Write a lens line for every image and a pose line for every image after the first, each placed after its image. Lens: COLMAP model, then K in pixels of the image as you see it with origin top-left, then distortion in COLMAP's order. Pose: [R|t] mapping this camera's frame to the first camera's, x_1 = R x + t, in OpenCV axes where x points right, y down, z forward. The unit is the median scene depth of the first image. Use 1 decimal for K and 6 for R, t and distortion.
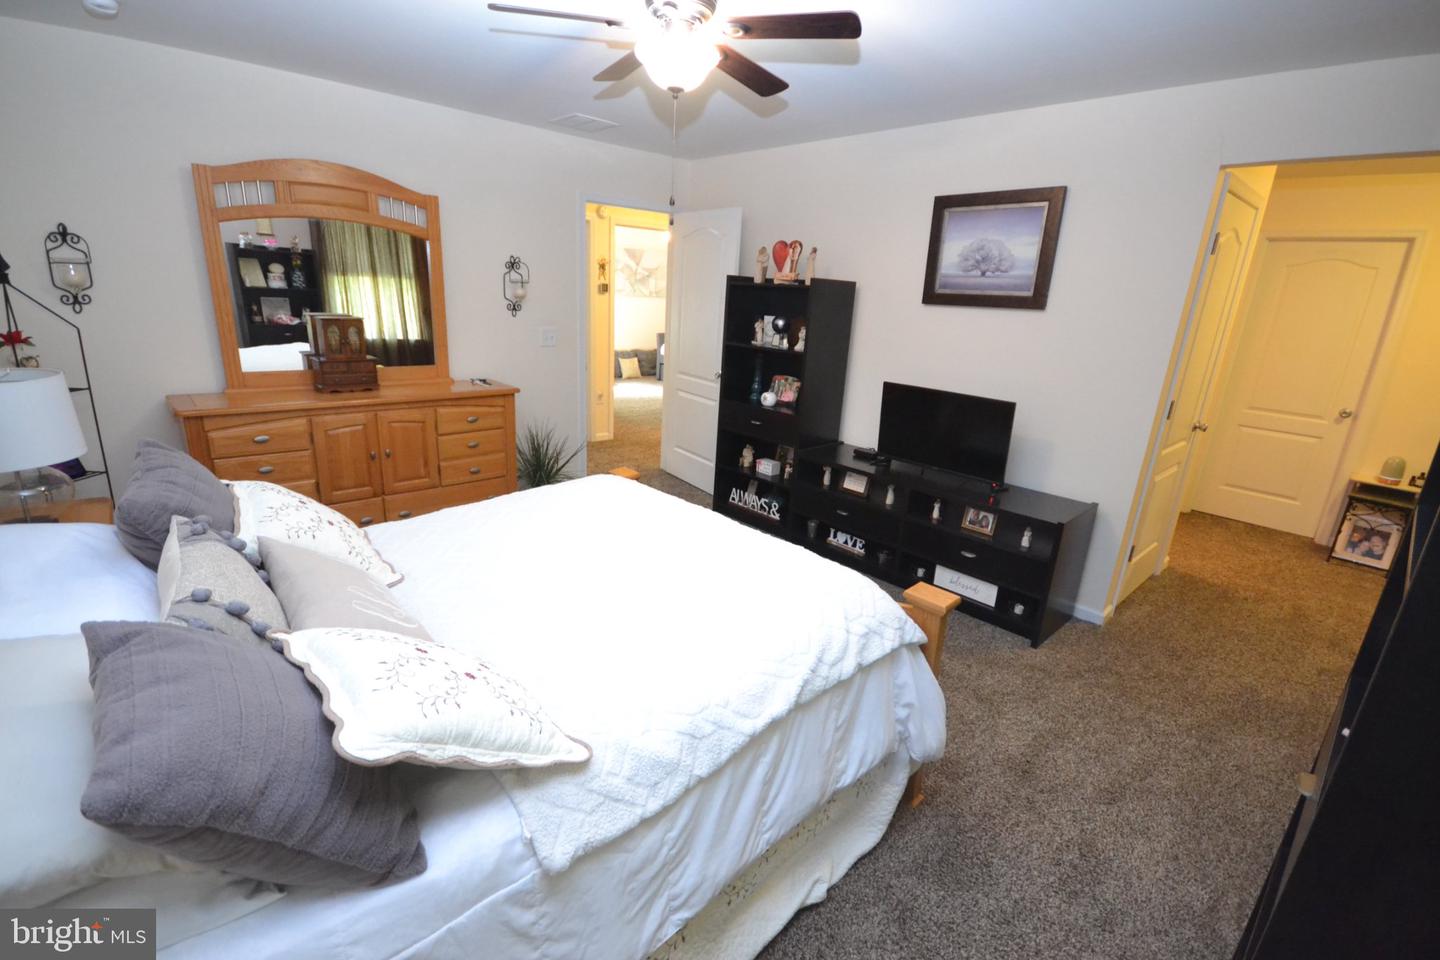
lens RADIAL K [[640.7, 0, 705.4], [0, 640.7, 483.0], [0, 0, 1]] dist [0.023659, -0.019378]
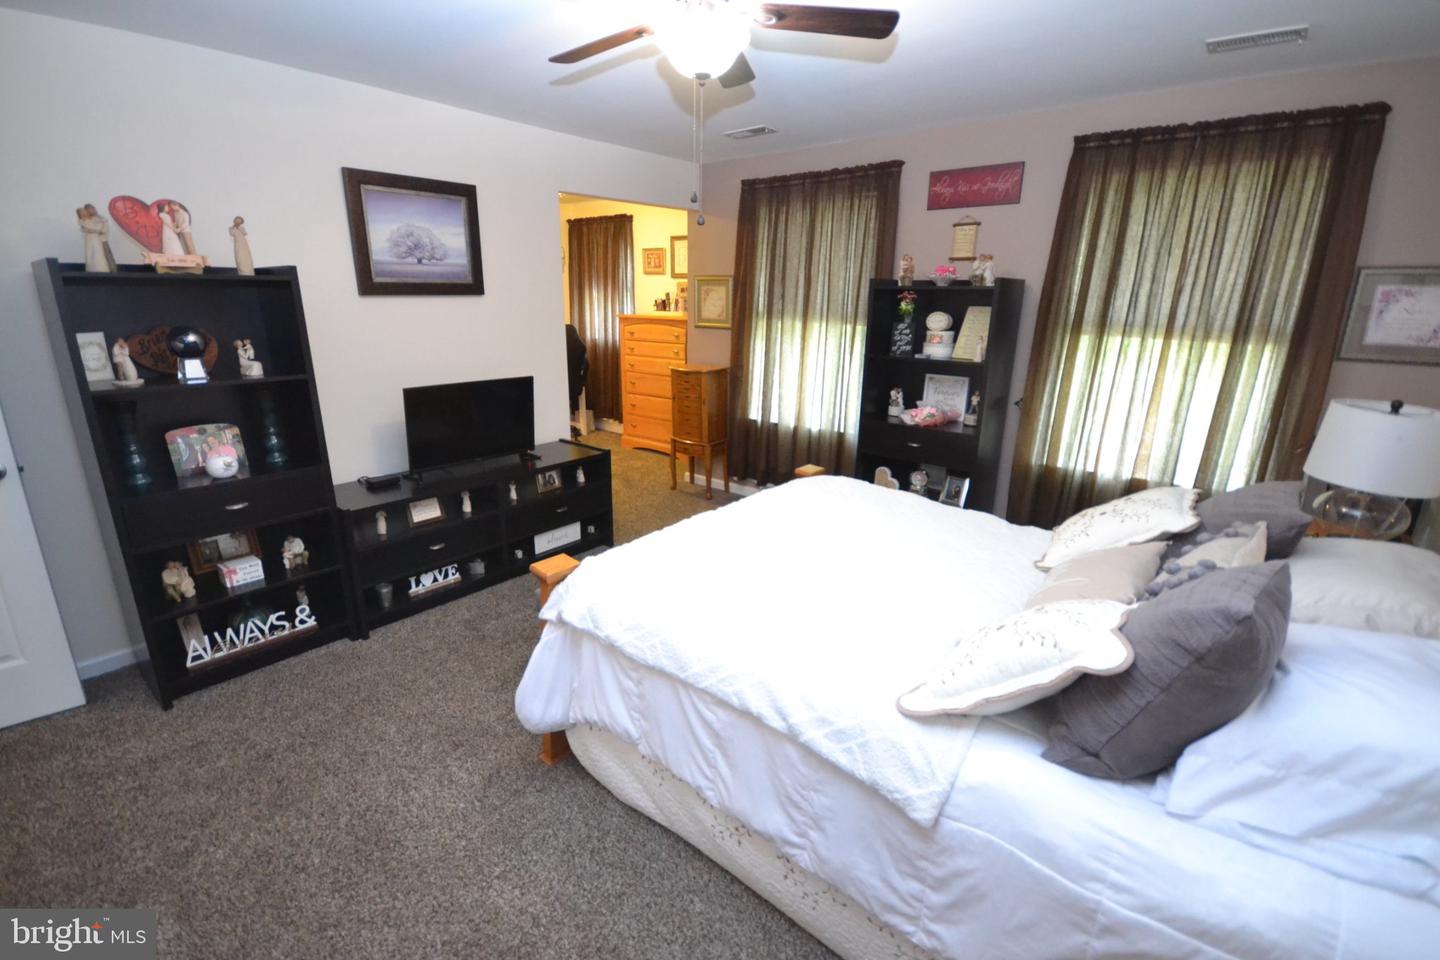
lens RADIAL K [[640.7, 0, 705.4], [0, 640.7, 483.0], [0, 0, 1]] dist [0.023659, -0.019378]
pose [[-0.120931, -0.330663, 0.935969, -0.639997], [0.275607, 0.894634, 0.351670, -0.247097], [-0.953633, 0.300487, -0.017056, 0.701544]]
